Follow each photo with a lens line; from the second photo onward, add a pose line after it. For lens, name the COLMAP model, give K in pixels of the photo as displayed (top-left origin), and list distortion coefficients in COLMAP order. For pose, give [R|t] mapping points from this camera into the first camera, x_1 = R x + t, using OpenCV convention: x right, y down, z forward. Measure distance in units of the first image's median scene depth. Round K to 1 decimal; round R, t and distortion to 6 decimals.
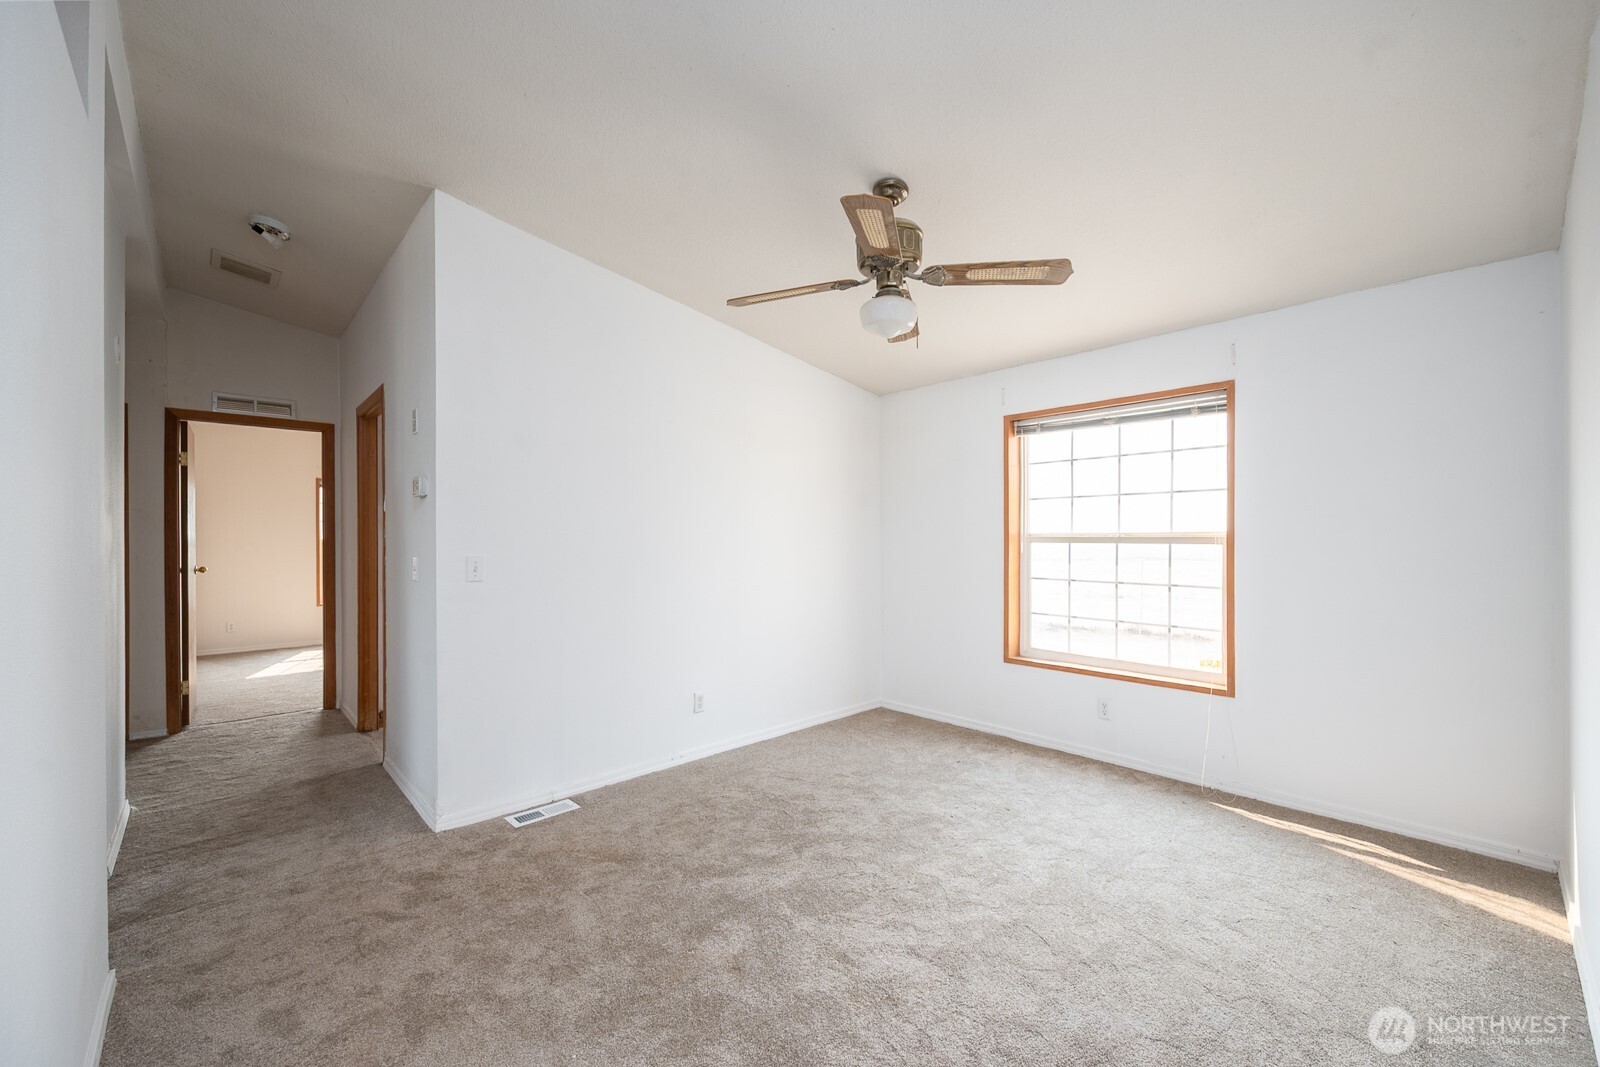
lens RADIAL K [[634.0, 0, 801.1], [0, 634.0, 537.9], [0, 0, 1]] dist [-0.000587, 0.000289]
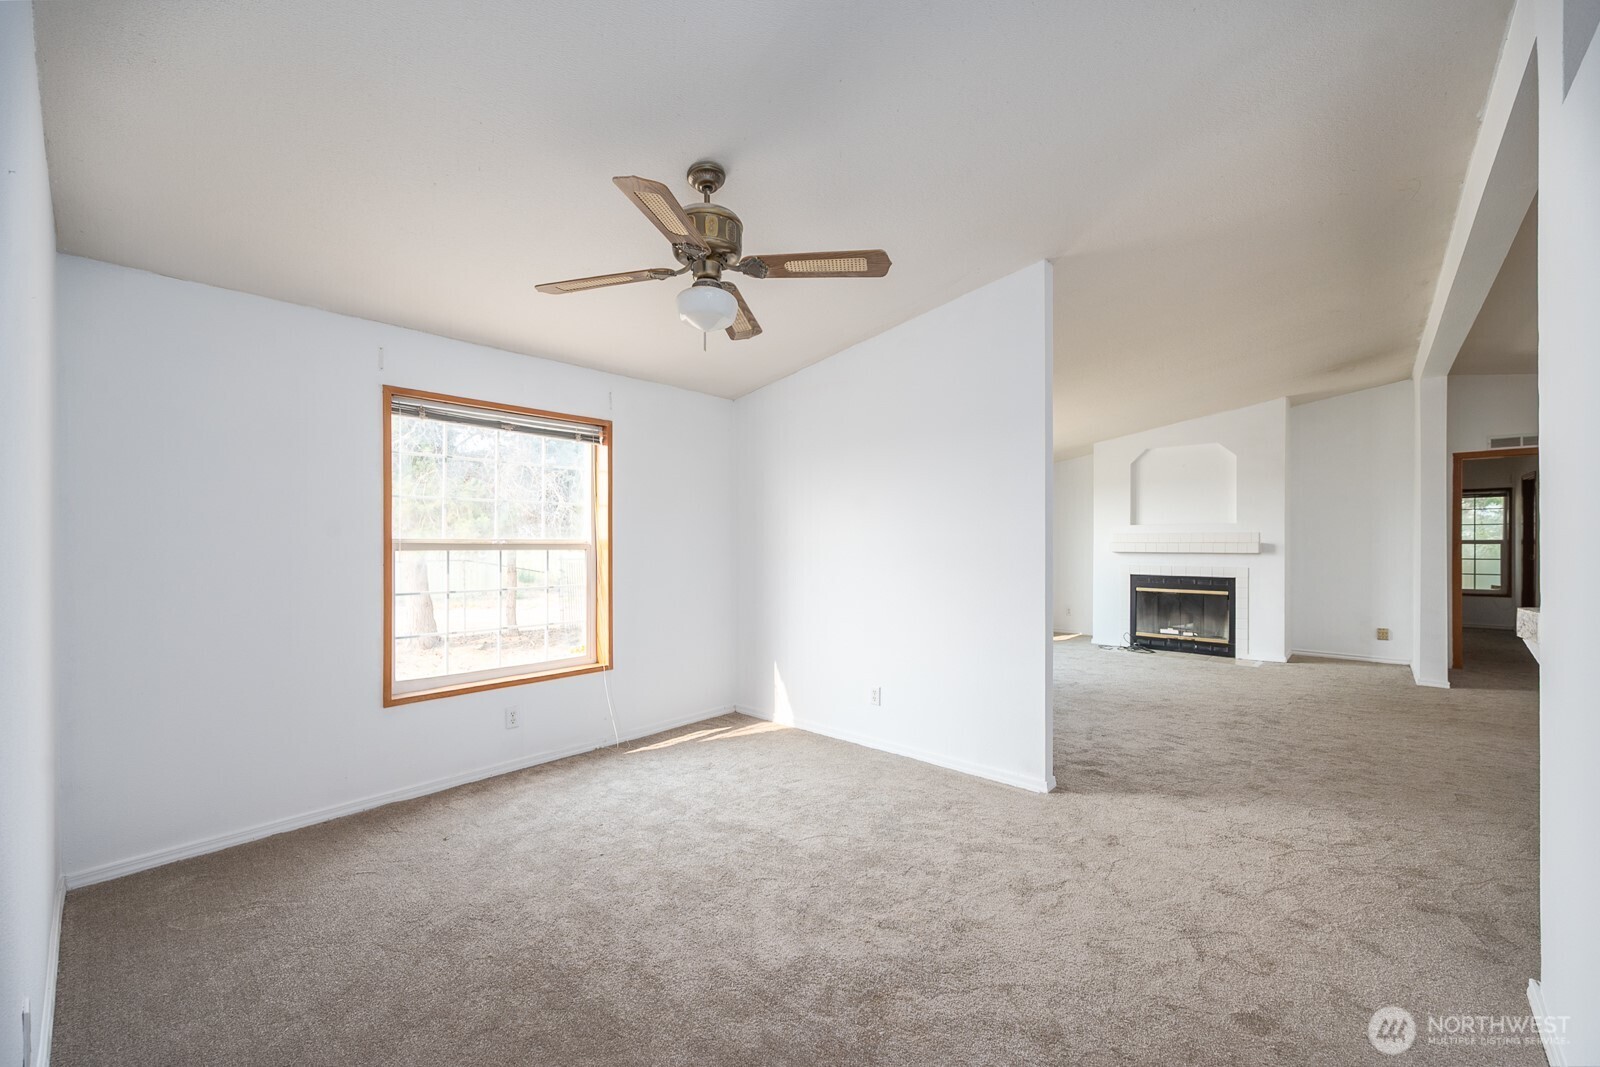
lens RADIAL K [[634.0, 0, 801.1], [0, 634.0, 537.9], [0, 0, 1]] dist [-0.000587, 0.000289]
pose [[-0.088561, 0.011457, 0.996005, -0.607272], [0.001366, 0.999934, -0.011381, 0.002256], [-0.996070, 0.000352, -0.088571, 0.709786]]
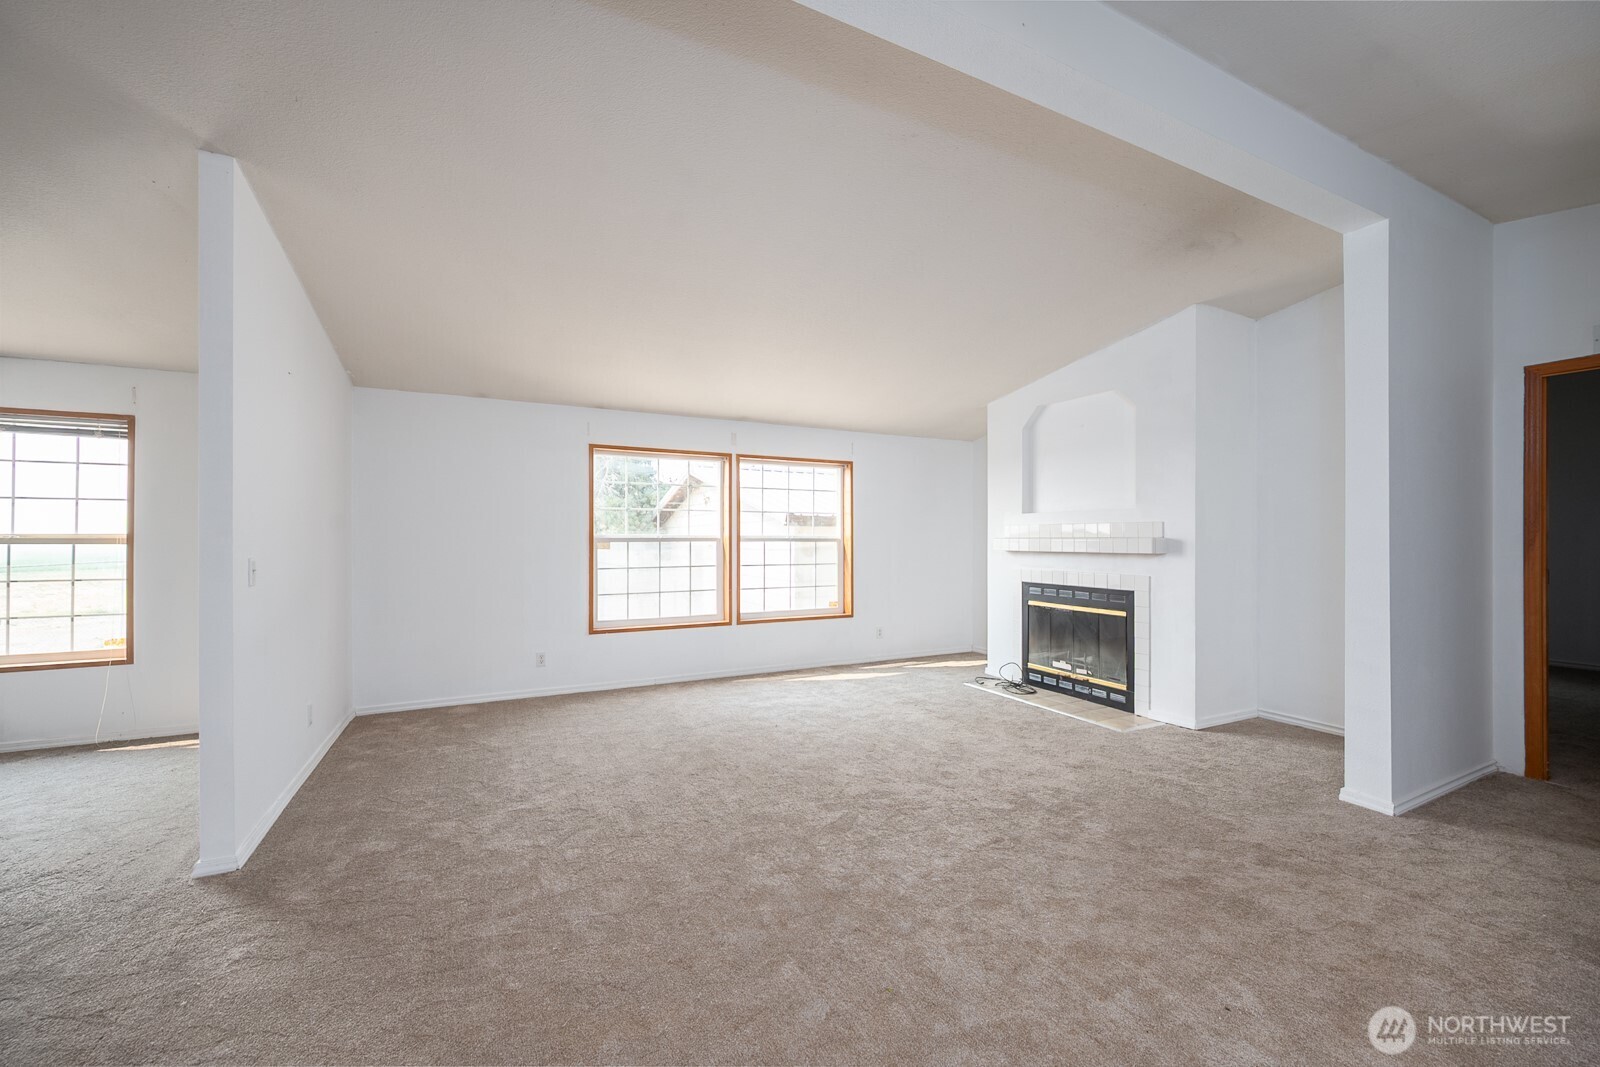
lens RADIAL K [[634.0, 0, 801.1], [0, 634.0, 537.9], [0, 0, 1]] dist [-0.000587, 0.000289]
pose [[0.280945, 0.007688, 0.959693, -0.159652], [-0.000396, 0.999969, -0.007895, 0.007464], [-0.959724, 0.001838, 0.280939, -0.629538]]
